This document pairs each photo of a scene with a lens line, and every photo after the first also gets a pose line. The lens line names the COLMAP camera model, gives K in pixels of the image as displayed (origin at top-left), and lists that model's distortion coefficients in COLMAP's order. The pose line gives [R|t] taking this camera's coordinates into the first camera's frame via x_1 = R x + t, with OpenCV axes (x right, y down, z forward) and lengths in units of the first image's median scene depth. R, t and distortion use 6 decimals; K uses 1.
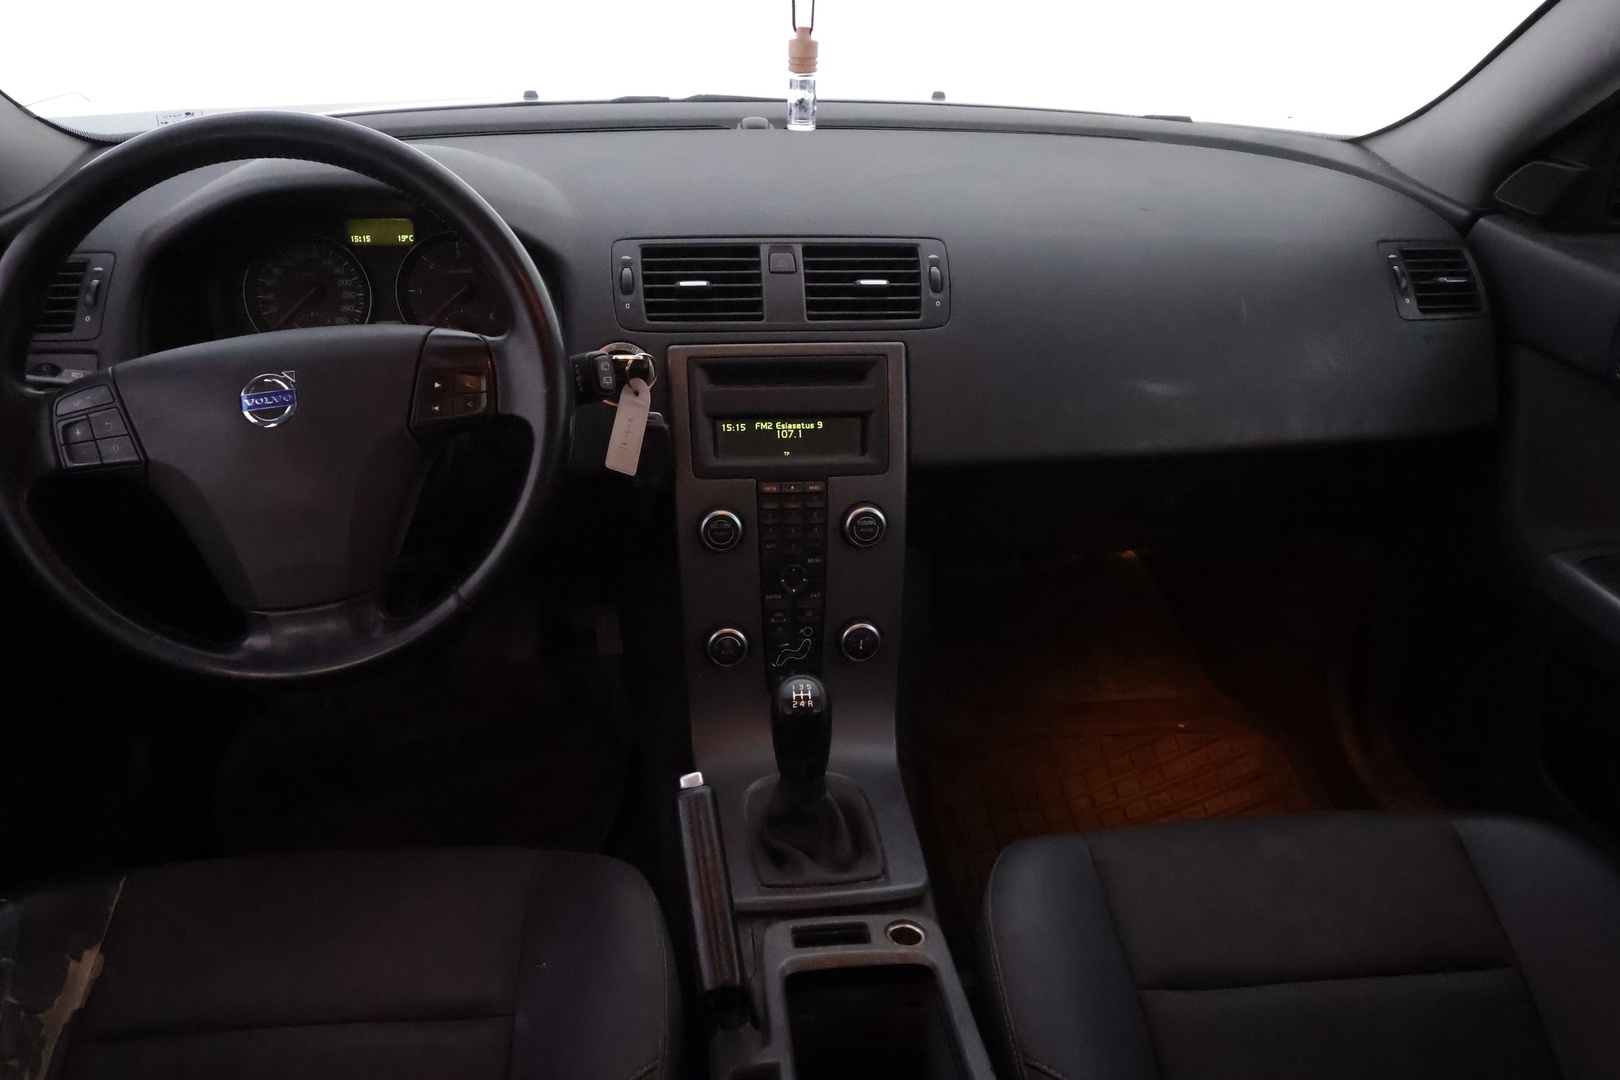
lens RADIAL K [[1266.5, 0, 810.0], [0, 1266.5, 540.0], [0, 0, 1]] dist [-0.005508, 0.014282]
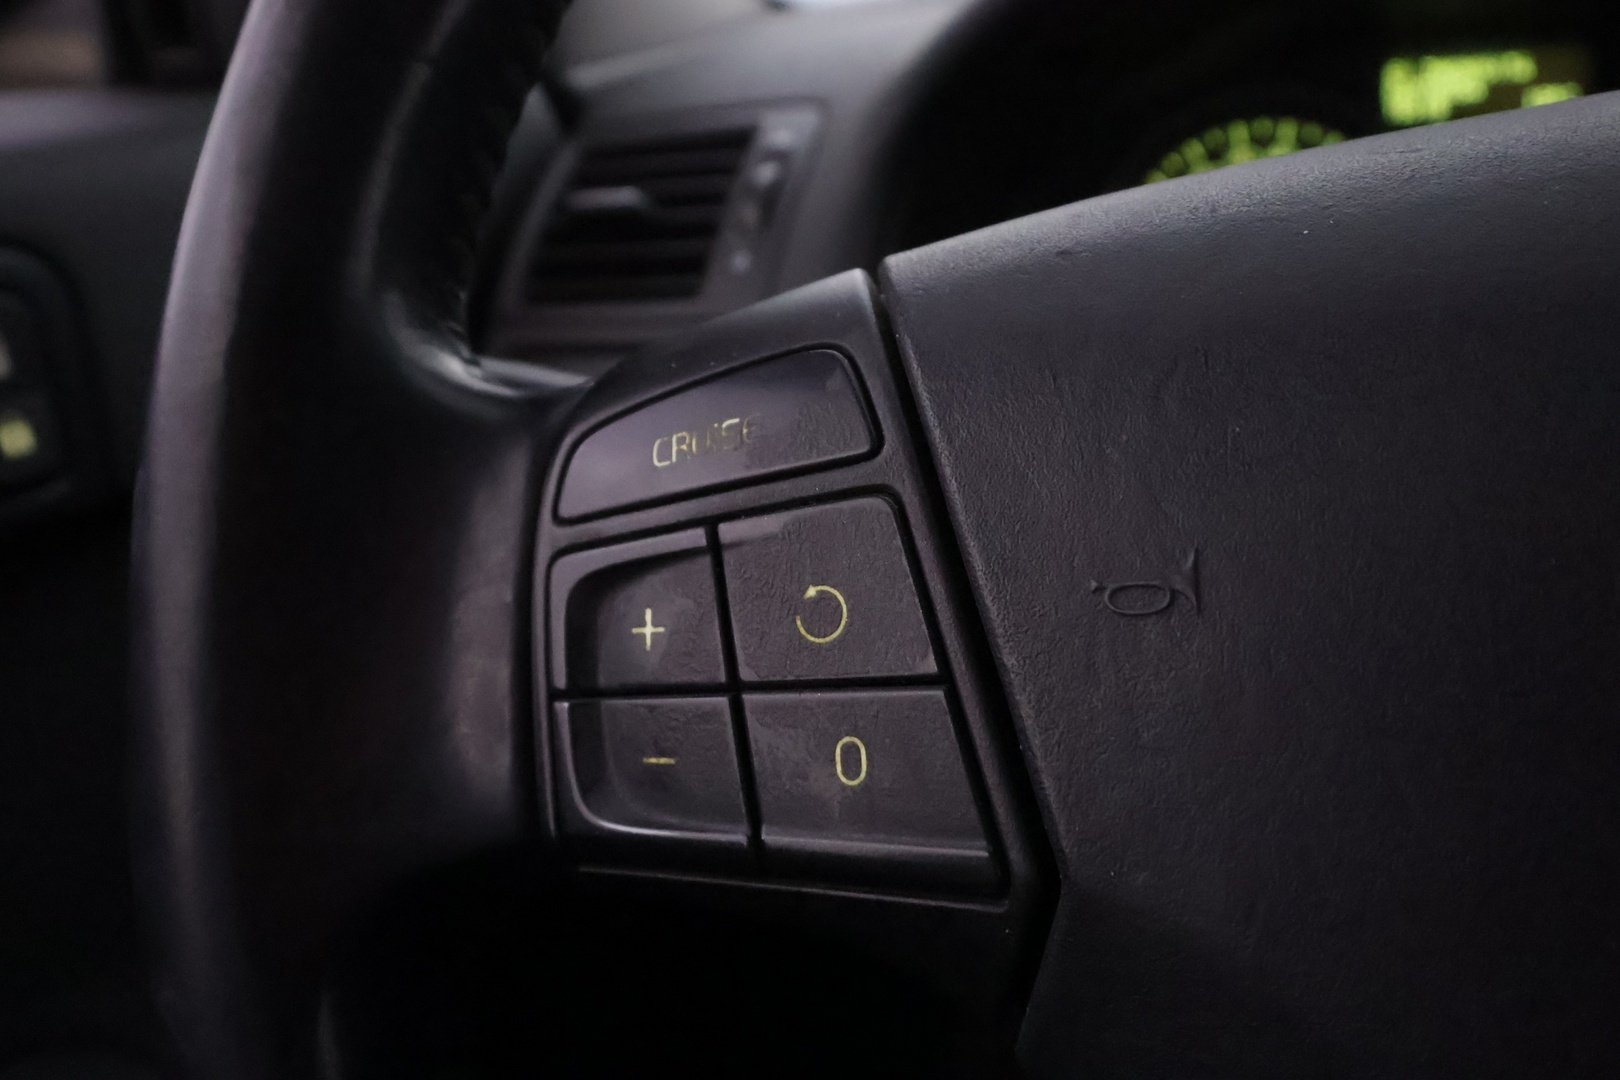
lens RADIAL K [[1266.5, 0, 810.0], [0, 1266.5, 540.0], [0, 0, 1]] dist [-0.005508, 0.014282]
pose [[0.905194, 0.077147, -0.417937, -0.386640], [-0.124454, 0.988395, -0.087101, -0.066413], [0.406367, 0.130857, 0.904291, 0.675558]]
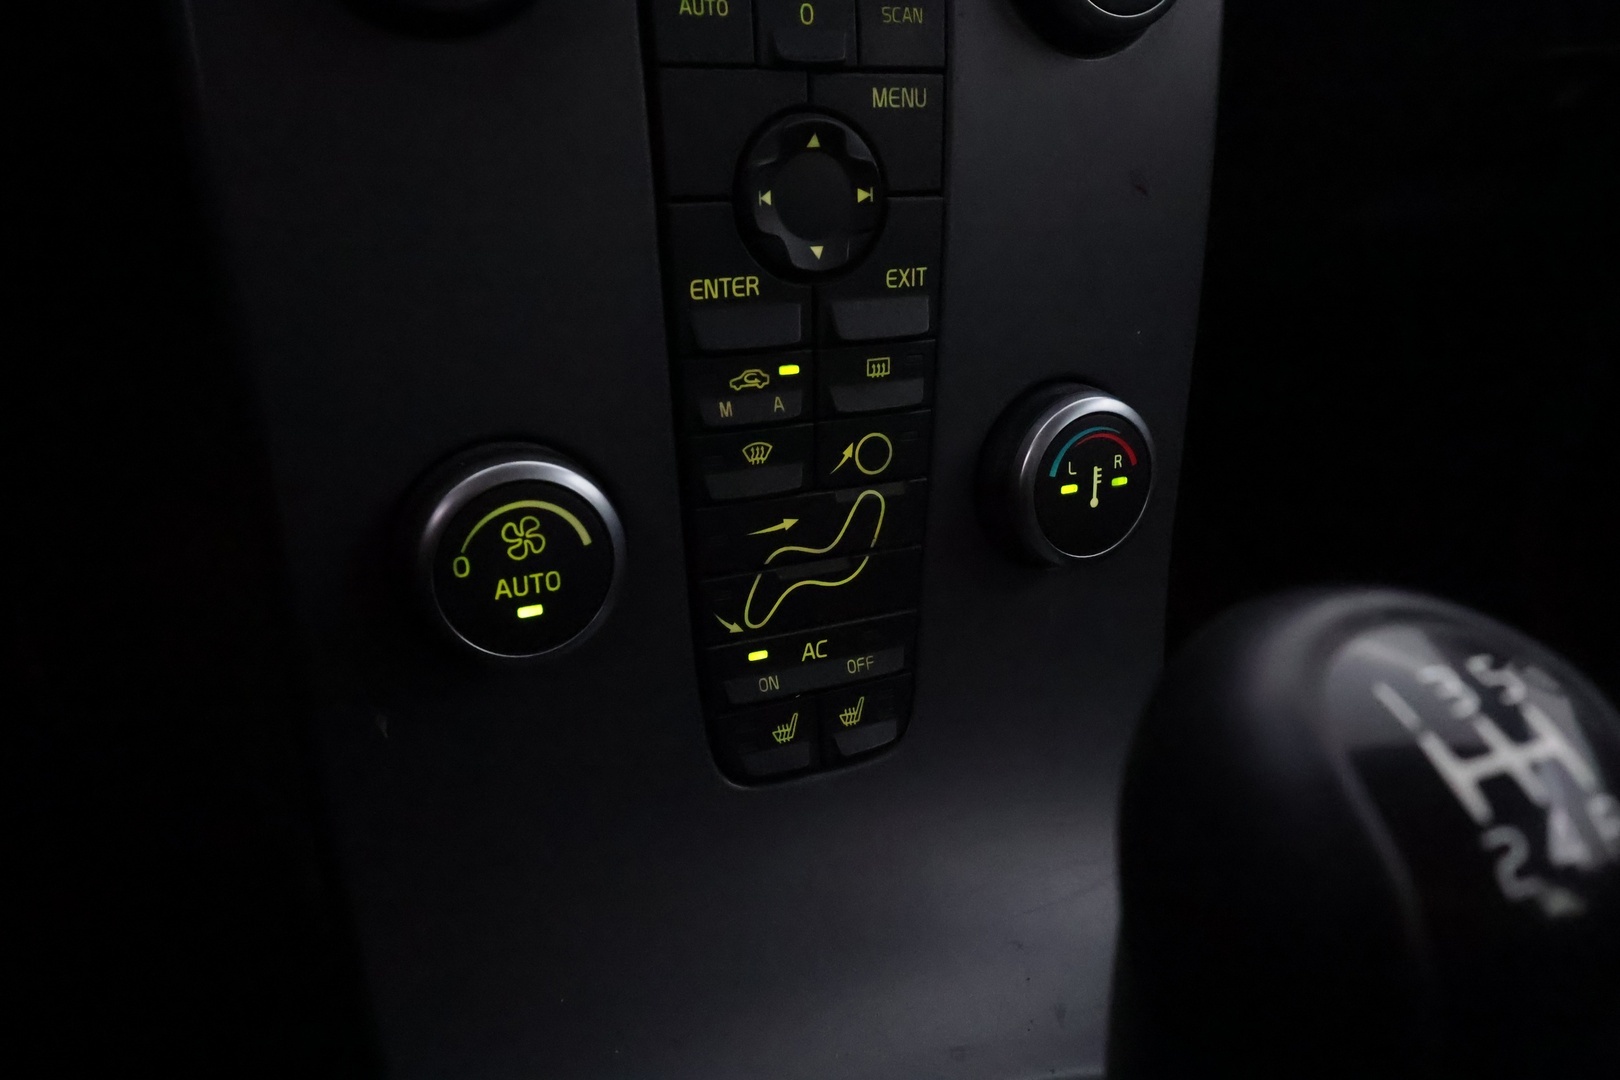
lens RADIAL K [[1266.5, 0, 810.0], [0, 1266.5, 540.0], [0, 0, 1]] dist [-0.005508, 0.014282]
pose [[0.945327, -0.111724, 0.306389, -0.082882], [0.112480, 0.993537, 0.015248, 0.084009], [-0.306113, 0.020049, 0.951784, 0.808065]]
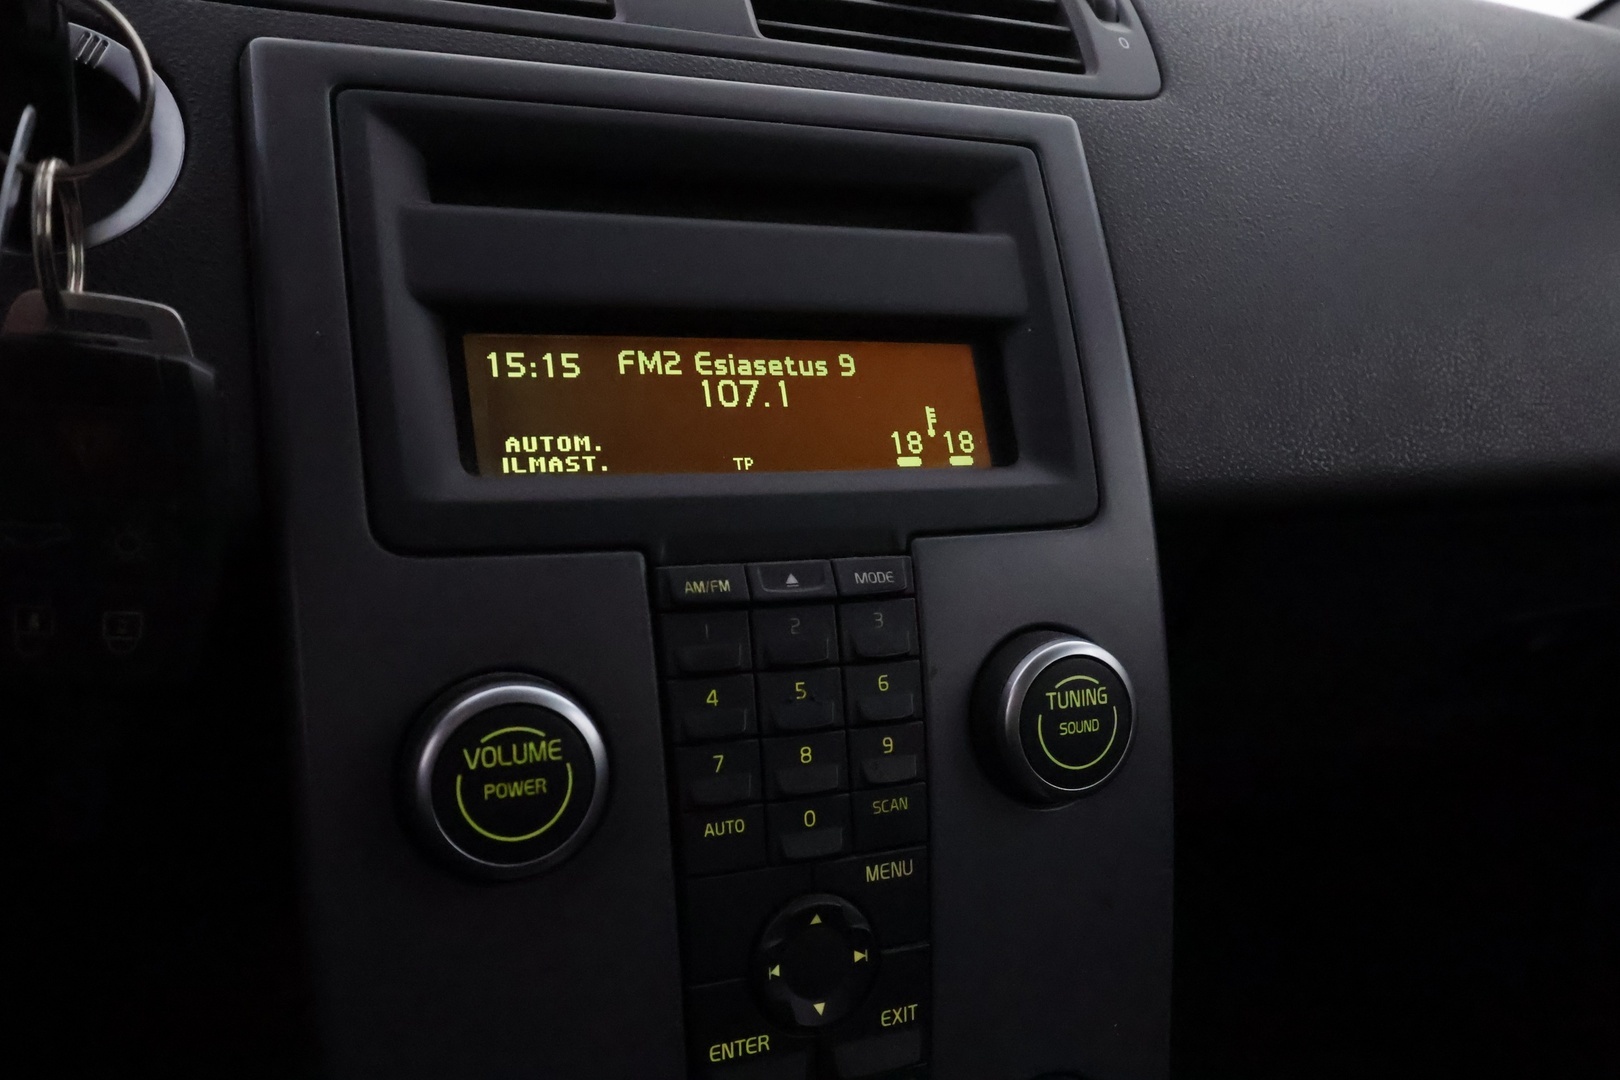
lens RADIAL K [[1266.5, 0, 810.0], [0, 1266.5, 540.0], [0, 0, 1]] dist [-0.005508, 0.014282]
pose [[0.960869, -0.040534, 0.274021, -0.077622], [0.106630, 0.967131, -0.230841, 0.009107], [-0.255658, 0.251027, 0.933608, 0.755166]]
